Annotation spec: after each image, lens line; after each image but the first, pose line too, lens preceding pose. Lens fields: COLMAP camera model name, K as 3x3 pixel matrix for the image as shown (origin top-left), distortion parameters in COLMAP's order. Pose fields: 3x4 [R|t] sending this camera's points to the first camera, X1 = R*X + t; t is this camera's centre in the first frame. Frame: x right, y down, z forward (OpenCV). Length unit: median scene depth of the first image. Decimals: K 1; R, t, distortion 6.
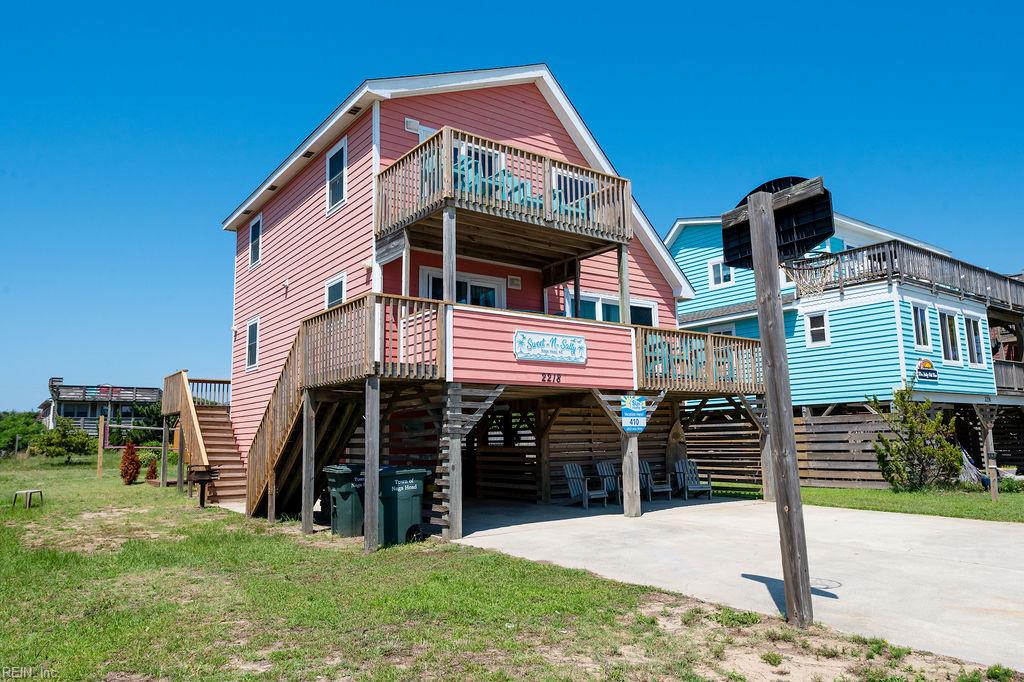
lens RADIAL K [[689.8, 0, 512.0], [0, 689.8, 341.0], [0, 0, 1]] dist [0.008351, 0.001439]
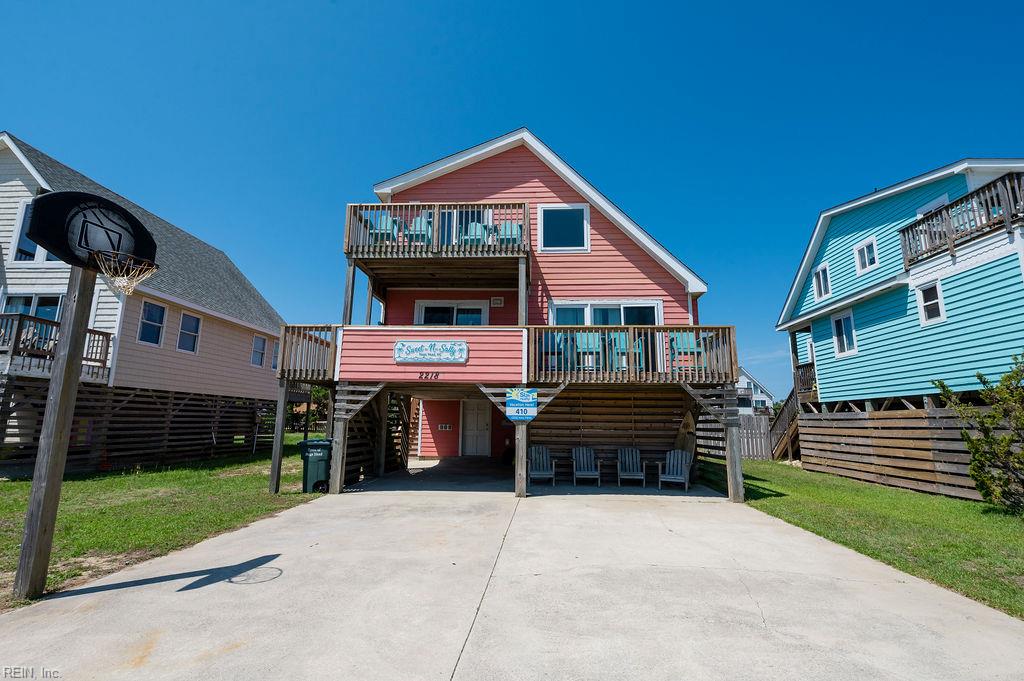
lens RADIAL K [[463.6, 0, 512.0], [0, 463.6, 340.5], [0, 0, 1]] dist [-0.002990, -0.000502]
pose [[0.771068, -0.085159, -0.631032, 0.625321], [0.064331, 0.996364, -0.055854, 0.041101], [0.633494, 0.002473, 0.773743, 0.386178]]
